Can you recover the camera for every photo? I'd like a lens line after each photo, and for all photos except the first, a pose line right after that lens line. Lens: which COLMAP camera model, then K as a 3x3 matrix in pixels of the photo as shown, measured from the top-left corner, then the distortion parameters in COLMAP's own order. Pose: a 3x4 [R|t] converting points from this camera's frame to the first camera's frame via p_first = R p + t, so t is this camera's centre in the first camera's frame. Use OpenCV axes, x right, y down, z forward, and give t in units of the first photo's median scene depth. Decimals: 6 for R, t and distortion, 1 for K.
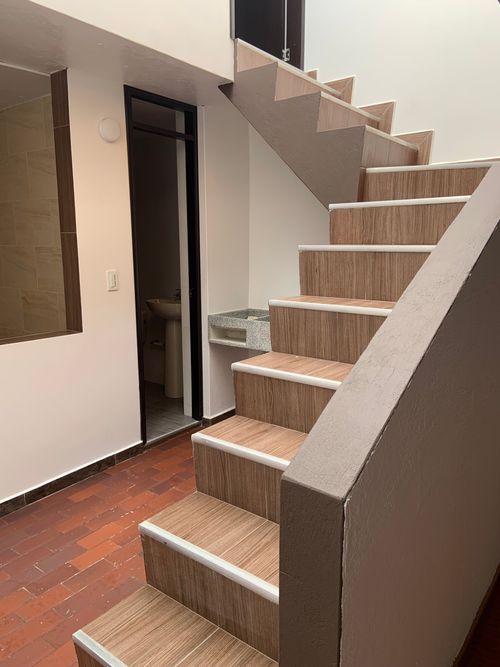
lens RADIAL K [[501.4, 0, 250.0], [0, 501.4, 333.5], [0, 0, 1]] dist [0.128573, -0.172048]
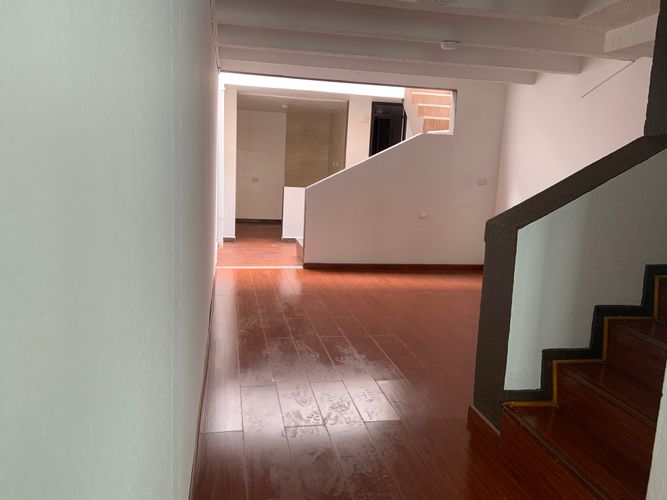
lens RADIAL K [[501.4, 0, 333.9], [0, 501.4, 243.9], [0, 0, 1]] dist [0.128573, -0.172048]
pose [[0.762224, 0.127015, -0.634729, 1.435540], [-0.156342, 0.987653, 0.009893, 0.278280], [0.628149, 0.091694, 0.772671, -1.172785]]
